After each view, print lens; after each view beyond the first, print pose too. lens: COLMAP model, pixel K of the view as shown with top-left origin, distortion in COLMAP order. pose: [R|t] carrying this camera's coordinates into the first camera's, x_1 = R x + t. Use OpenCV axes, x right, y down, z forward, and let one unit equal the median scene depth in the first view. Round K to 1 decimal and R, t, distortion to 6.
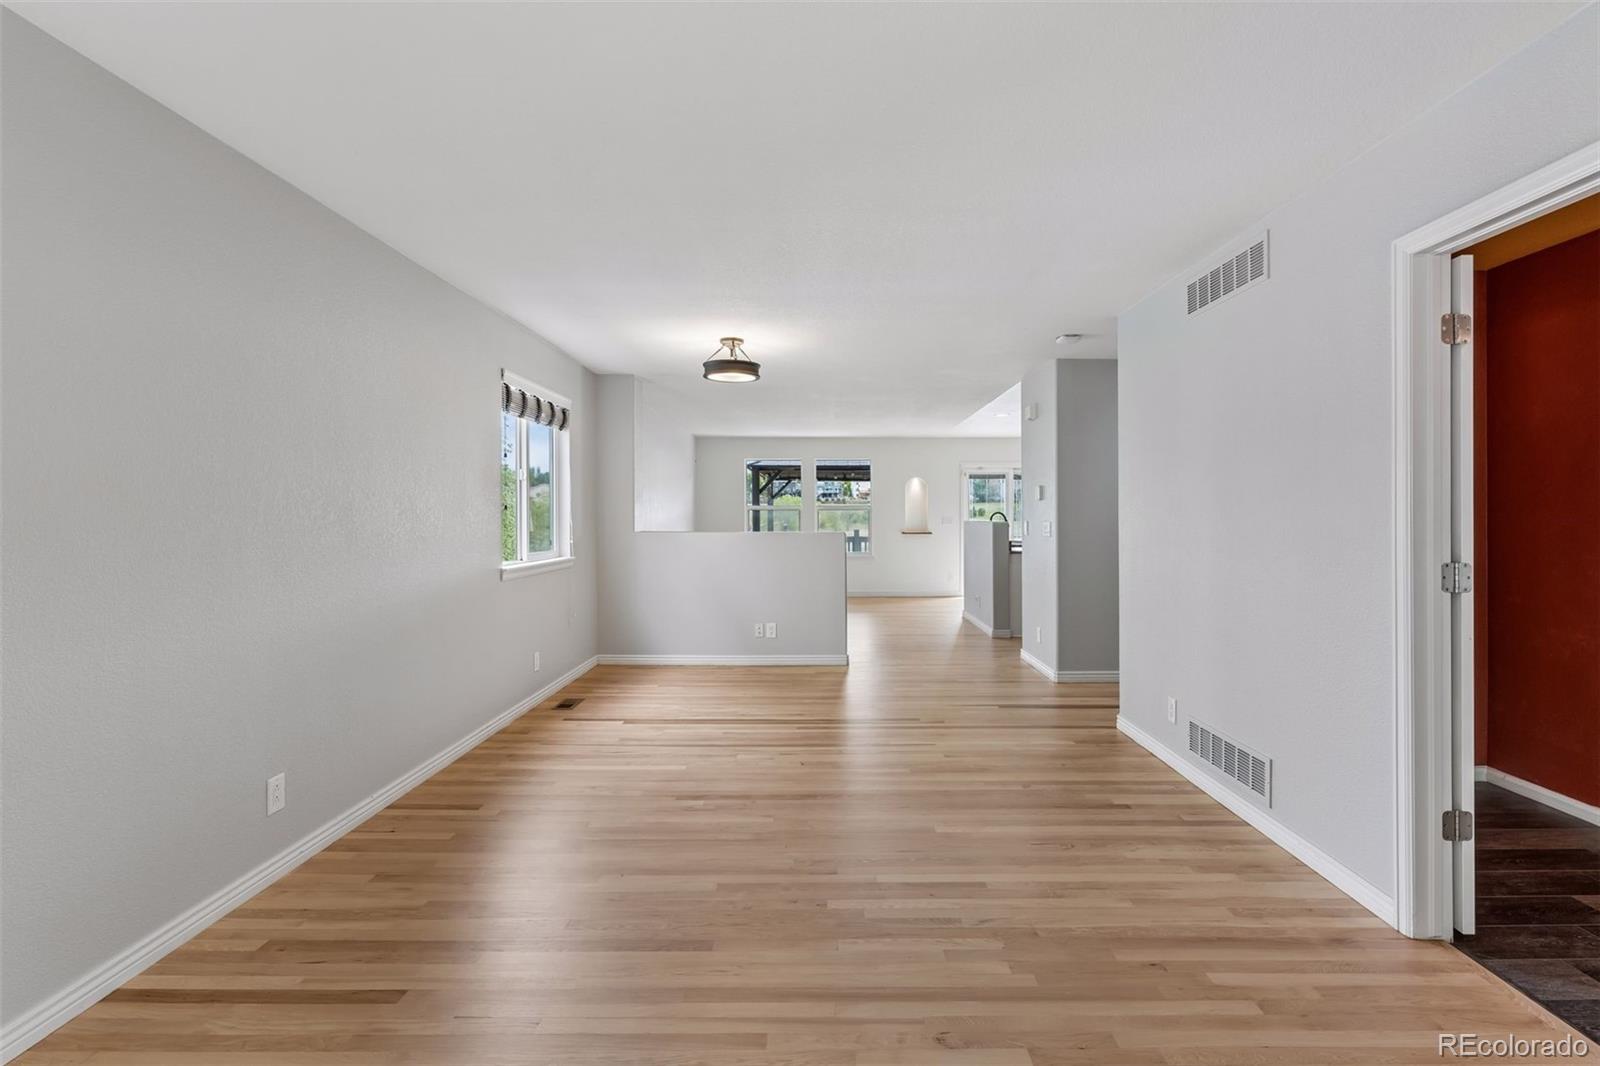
lens RADIAL K [[762.7, 0, 826.9], [0, 762.7, 513.0], [0, 0, 1]] dist [0.000915, 0.000687]
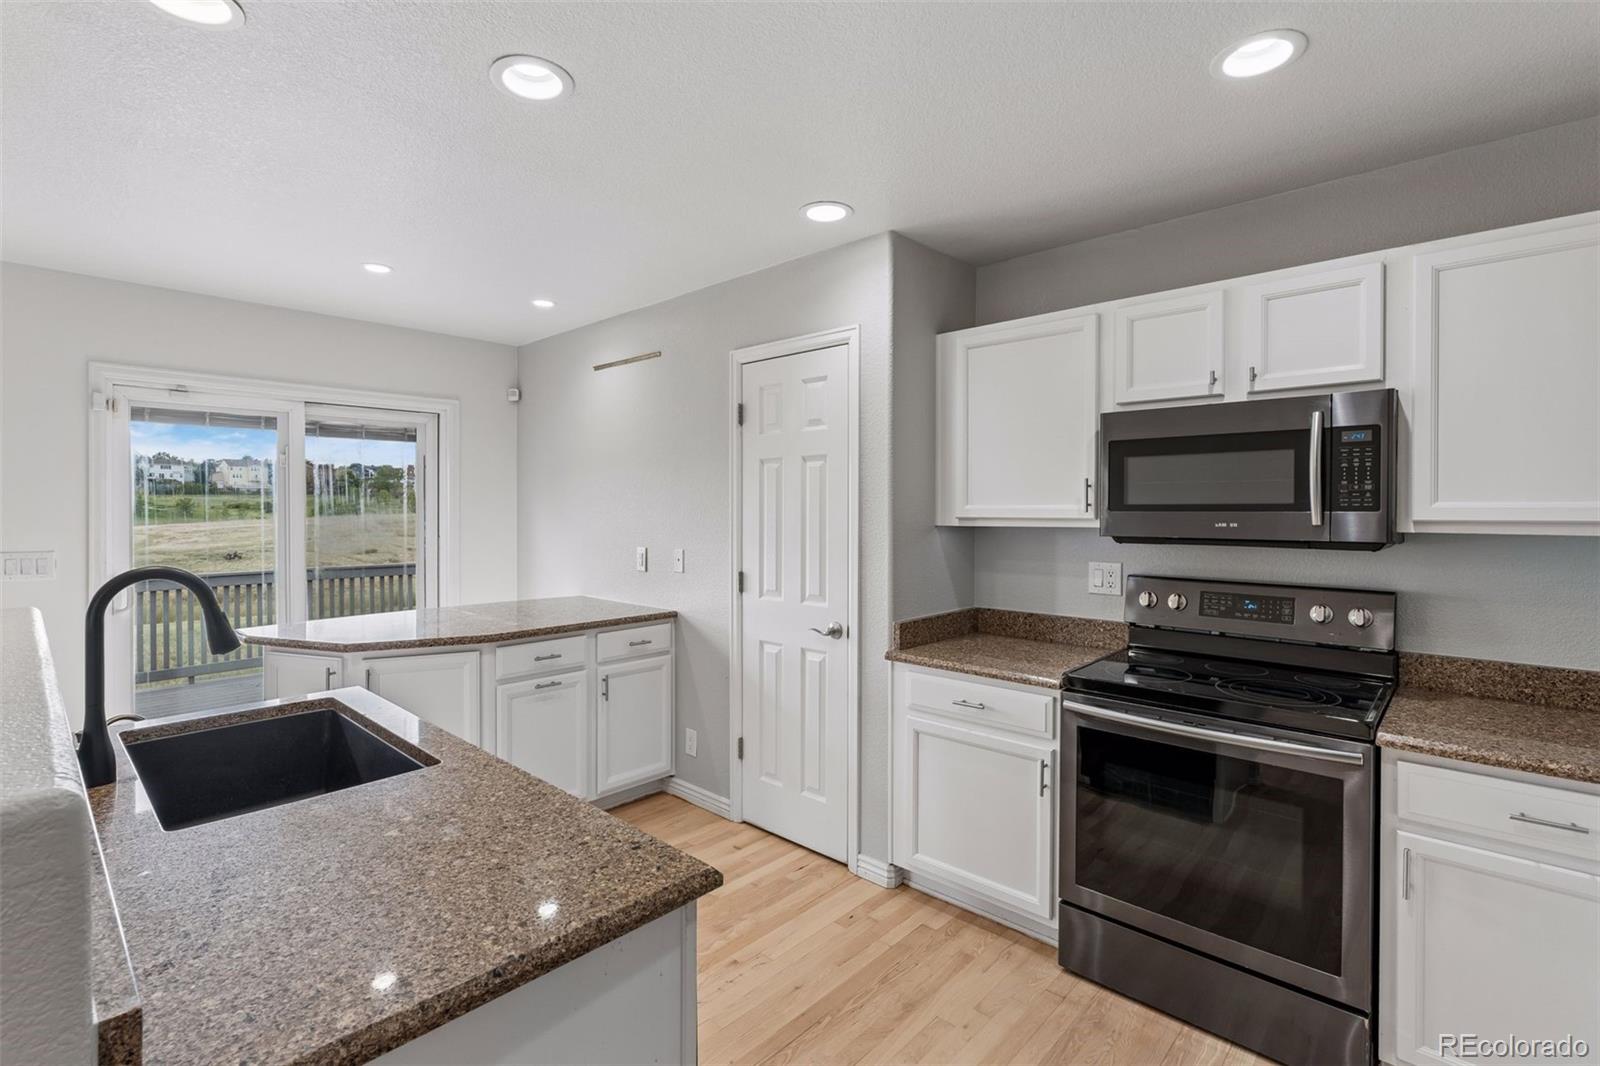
lens RADIAL K [[739.3, 0, 802.9], [0, 739.3, 521.4], [0, 0, 1]] dist [0.001348, 0.000390]
pose [[0.679946, -0.011049, 0.733179, 0.418701], [-0.004050, 0.999815, 0.018823, -0.031838], [-0.733251, -0.015768, 0.679775, 1.668372]]
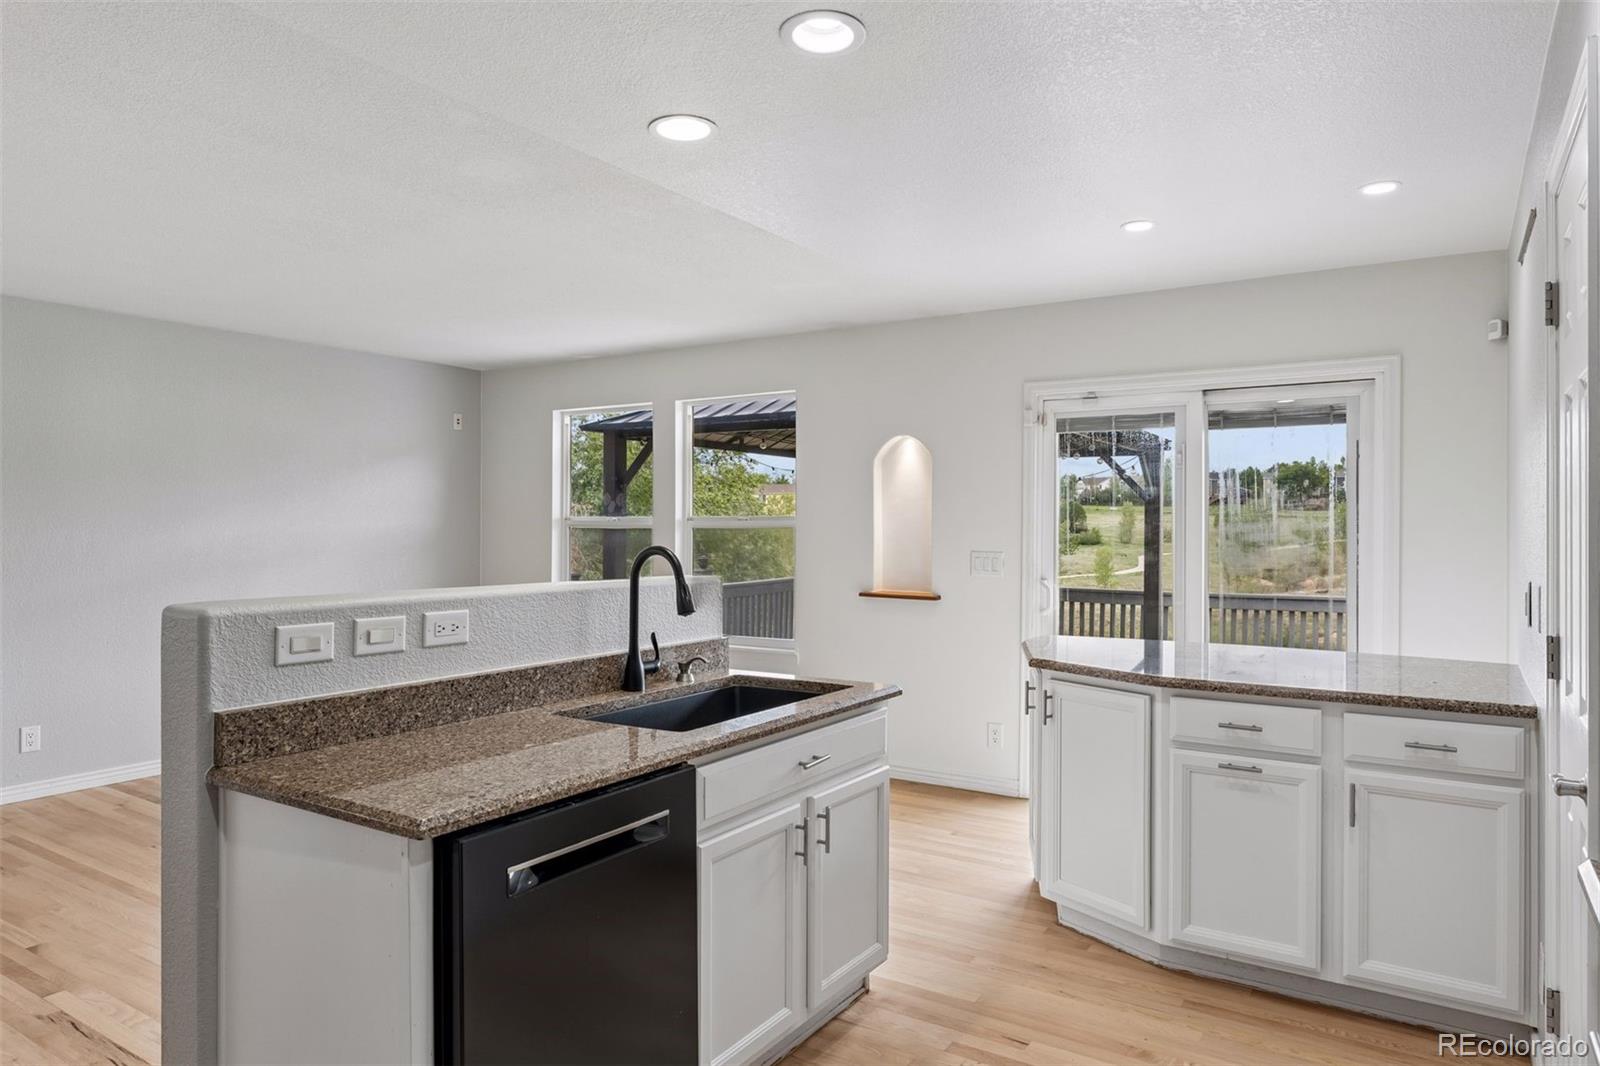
lens RADIAL K [[994.9, 0, 799.5], [0, 994.9, 515.3], [0, 0, 1]] dist [-0.017002, 0.003765]
pose [[0.840748, -0.000851, -0.541427, 0.885766], [-0.003108, 0.999975, -0.006399, -0.019411], [0.541418, 0.007063, 0.840724, 1.630266]]
